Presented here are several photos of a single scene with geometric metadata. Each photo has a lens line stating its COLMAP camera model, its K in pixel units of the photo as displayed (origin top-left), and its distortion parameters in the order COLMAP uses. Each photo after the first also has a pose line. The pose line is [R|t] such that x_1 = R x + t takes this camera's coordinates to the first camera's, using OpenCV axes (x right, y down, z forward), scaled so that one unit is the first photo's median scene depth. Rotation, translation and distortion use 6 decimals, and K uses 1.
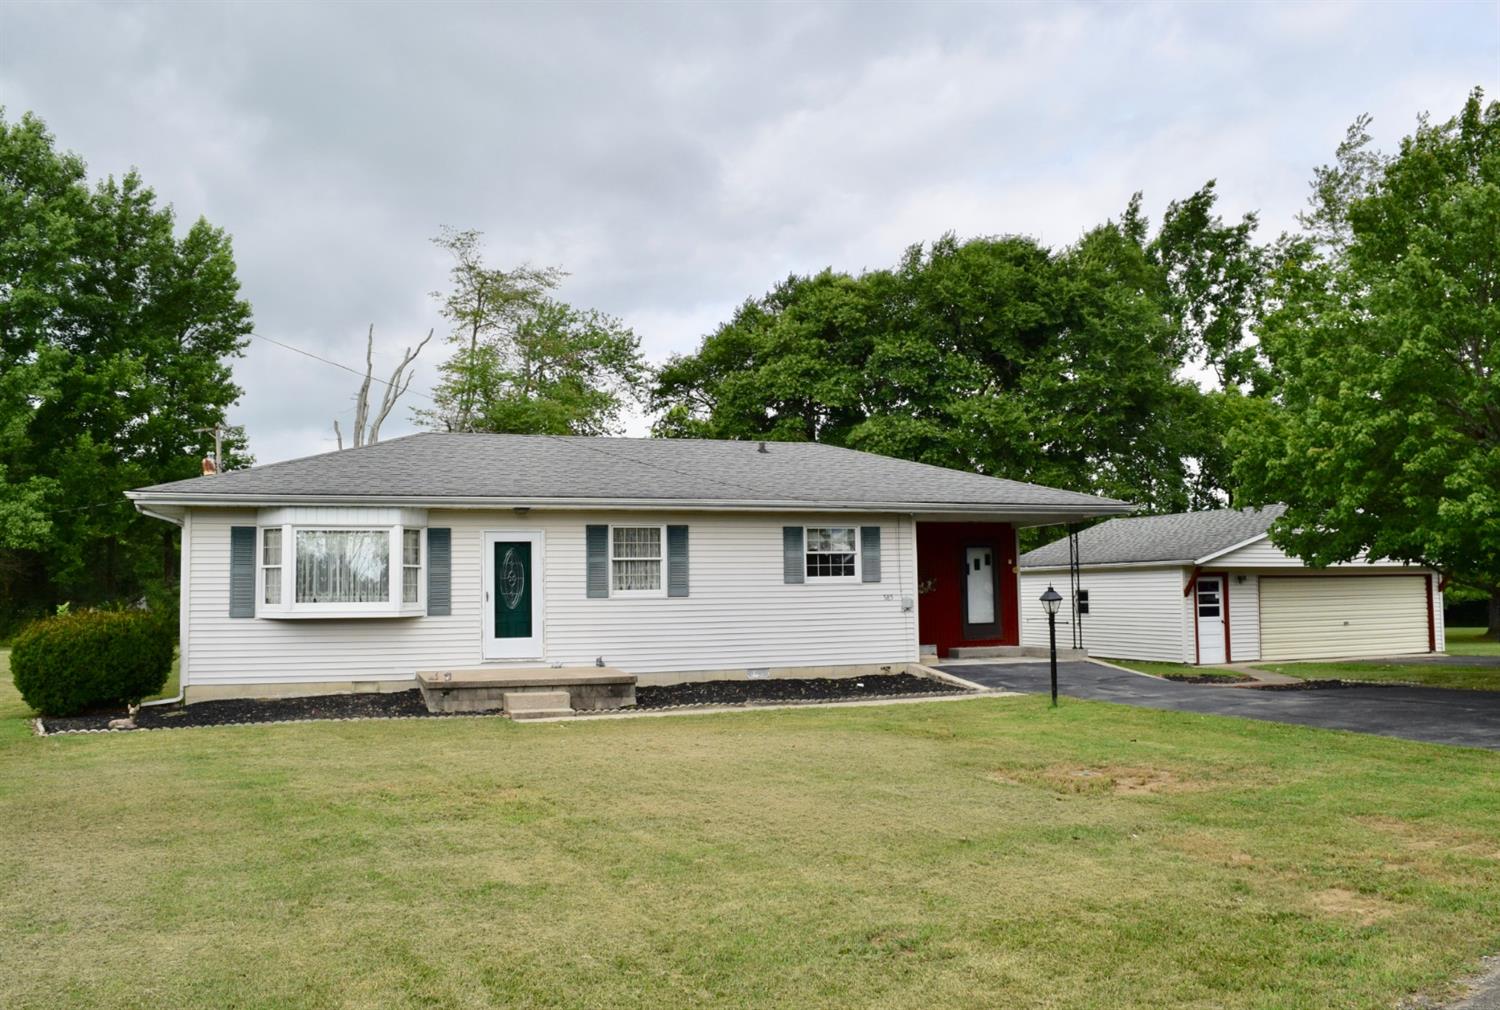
lens RADIAL K [[1187.1, 0, 750.6], [0, 1187.1, 534.1], [0, 0, 1]] dist [-0.069972, -0.001594]
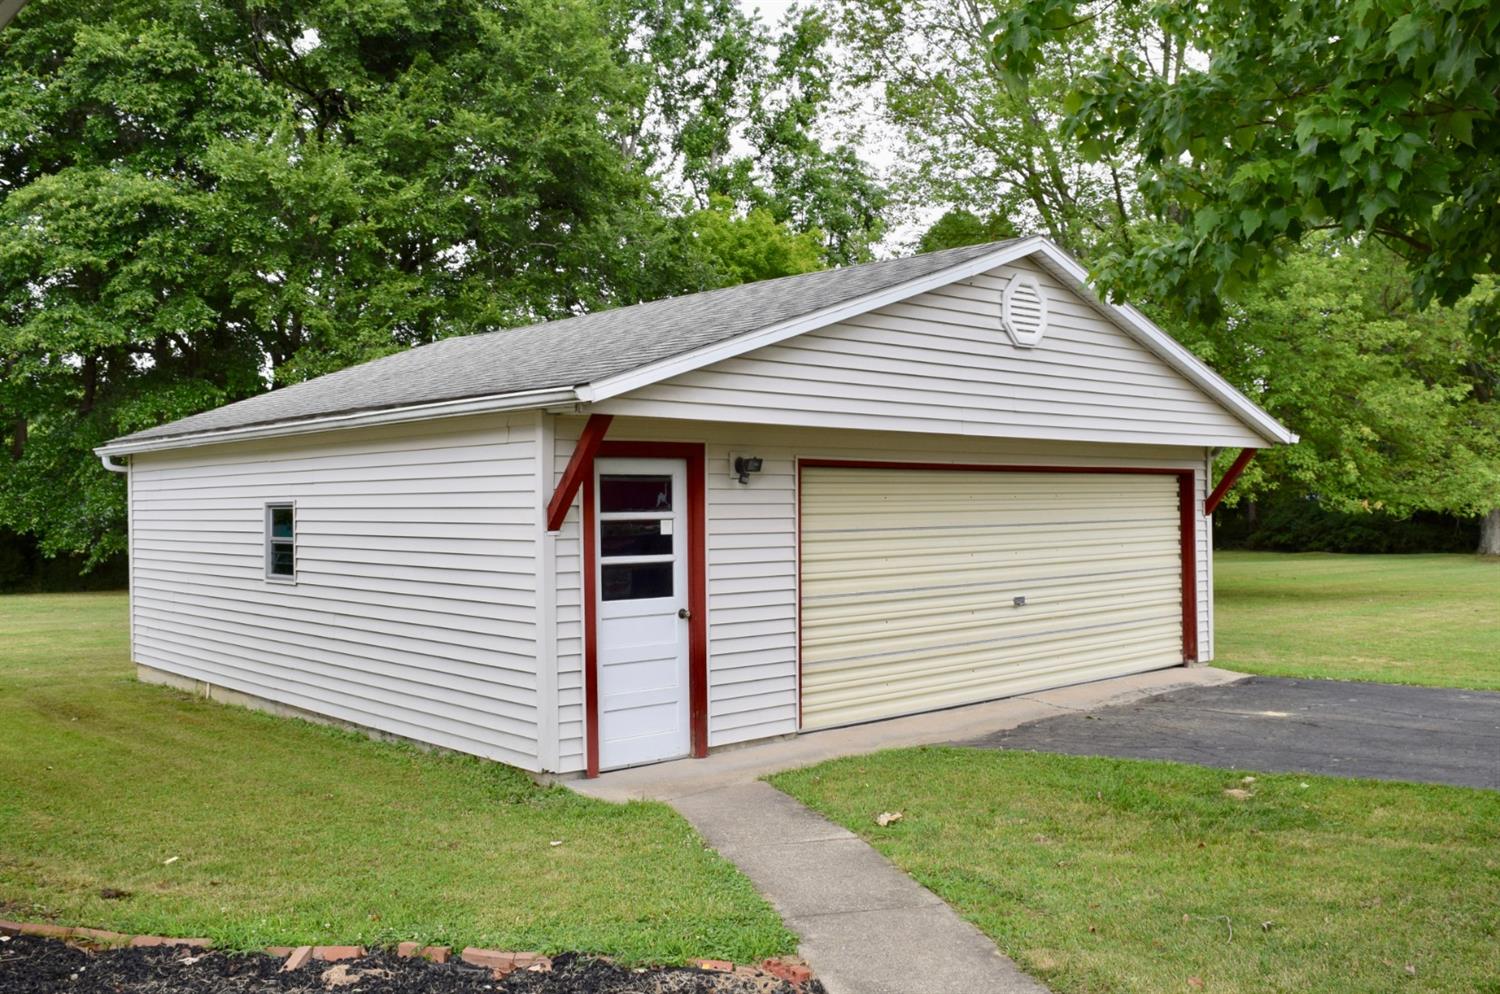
lens RADIAL K [[1179.8, 0, 750.0], [0, 1179.8, 497.0], [0, 0, 1]] dist [-0.095496, 0.021442]
pose [[0.911389, 0.005926, 0.411504, 0.285103], [-0.021665, 0.999201, 0.033593, 0.033990], [-0.410976, -0.039531, 0.910789, 0.698931]]
